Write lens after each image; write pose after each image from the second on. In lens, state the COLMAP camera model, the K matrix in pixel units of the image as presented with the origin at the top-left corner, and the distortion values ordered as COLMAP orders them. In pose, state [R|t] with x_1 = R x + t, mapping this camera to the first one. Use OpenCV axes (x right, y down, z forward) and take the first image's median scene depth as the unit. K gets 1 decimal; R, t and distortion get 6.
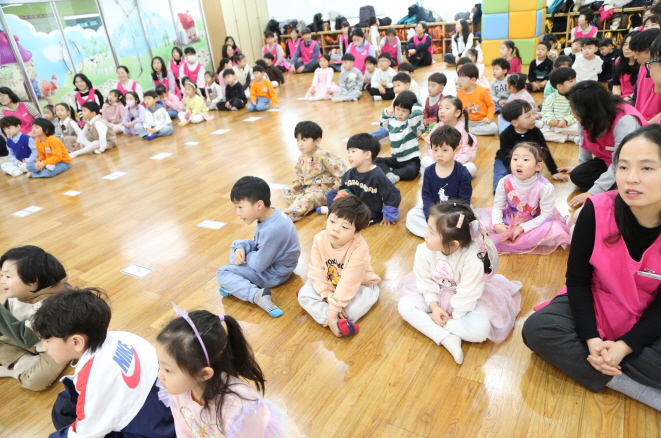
lens RADIAL K [[459.0, 0, 330.5], [0, 459.0, 219.0], [0, 0, 1]] dist [-0.132568, 0.078652]
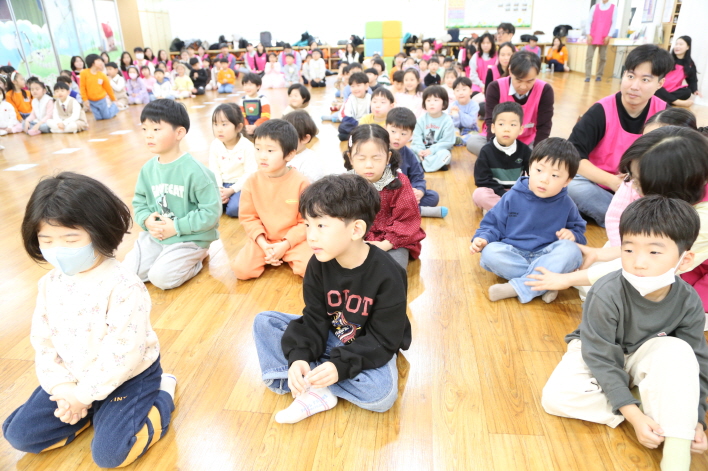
lens RADIAL K [[491.7, 0, 354.0], [0, 491.7, 235.5], [0, 0, 1]] dist [-0.132568, 0.078652]
pose [[0.914816, -0.065012, 0.398604, -0.291671], [0.097584, 0.993297, -0.061955, 0.220163], [-0.391904, 0.095575, 0.915028, -0.302999]]
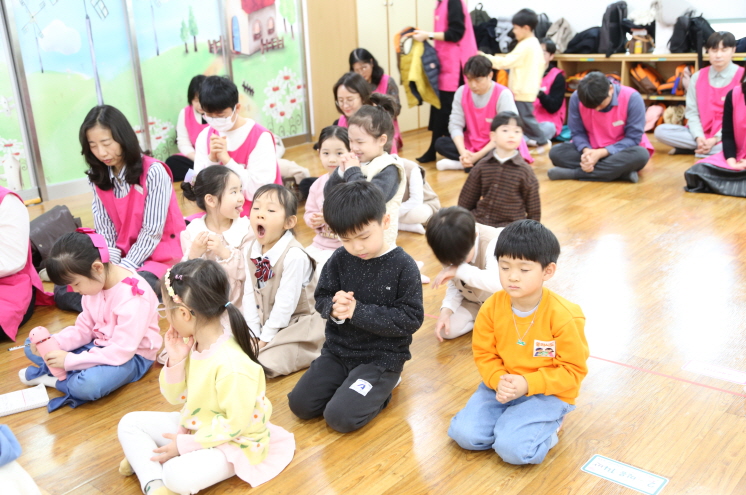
lens RADIAL K [[794.2, 0, 373.0], [0, 794.2, 247.5], [0, 0, 1]] dist [0.074677, 0.007646]
pose [[0.984857, 0.115225, -0.129541, -0.133569], [-0.131564, 0.983320, -0.125591, -0.190230], [0.112909, 0.140732, 0.983588, 0.443308]]
